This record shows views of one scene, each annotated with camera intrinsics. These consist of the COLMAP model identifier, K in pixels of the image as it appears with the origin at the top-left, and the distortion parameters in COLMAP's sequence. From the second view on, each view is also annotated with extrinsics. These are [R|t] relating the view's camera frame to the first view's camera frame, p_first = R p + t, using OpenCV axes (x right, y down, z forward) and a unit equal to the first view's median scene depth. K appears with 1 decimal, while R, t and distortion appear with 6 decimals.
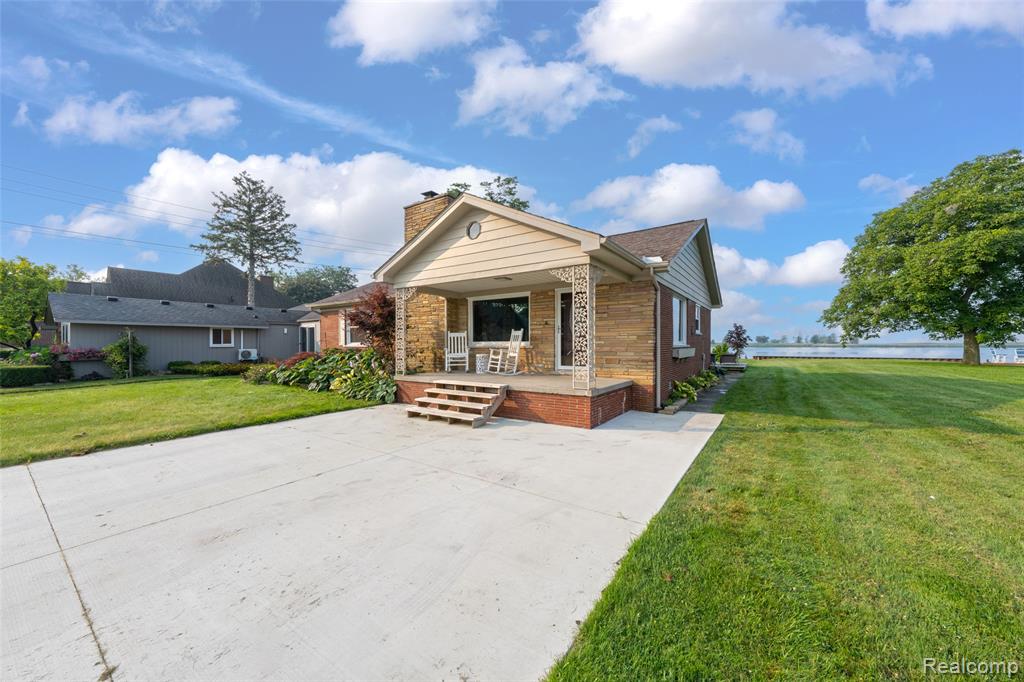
lens RADIAL K [[347.2, 0, 512.0], [0, 347.2, 341.0], [0, 0, 1]] dist [-0.000628, 0.000000]
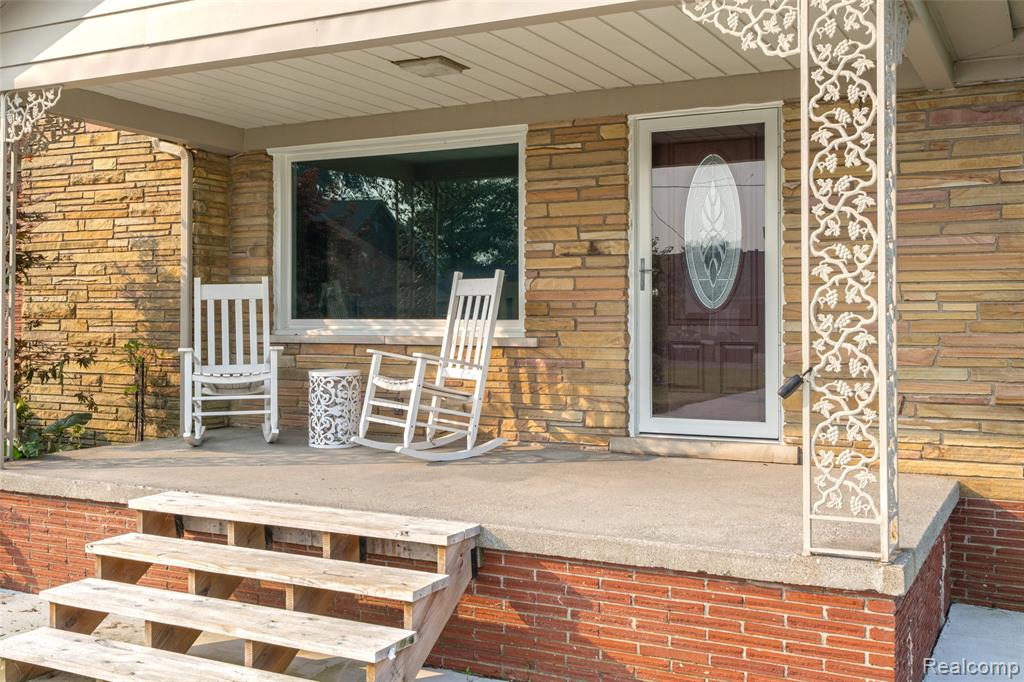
lens RADIAL K [[1003.8, 0, 495.0], [0, 1003.8, 290.0], [0, 0, 1]] dist [0.003586, -0.001871]
pose [[0.993126, 0.005744, 0.116910, -0.056277], [-0.003893, 0.999864, -0.016049, -0.009066], [-0.116986, 0.015484, 0.993013, 0.268772]]
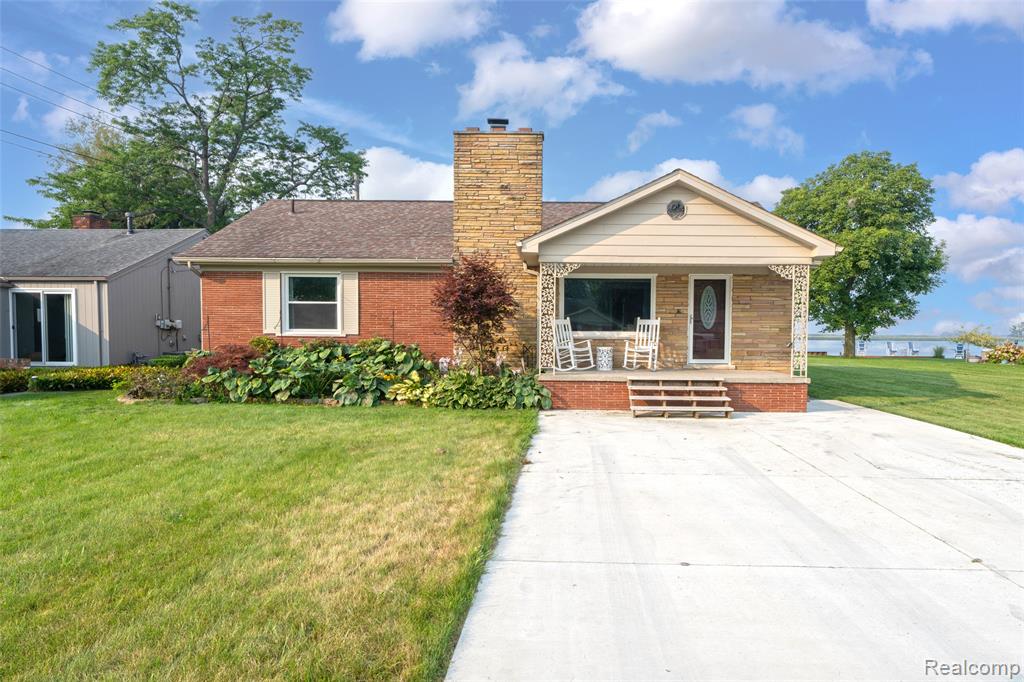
lens RADIAL K [[636.4, 0, 512.0], [0, 636.4, 341.0], [0, 0, 1]] dist [0.006246, 0.001103]
pose [[0.856744, 0.002185, 0.515737, -1.065306], [-0.014627, 0.999692, 0.020063, -0.002715], [-0.515534, -0.024732, 0.856512, -0.172939]]
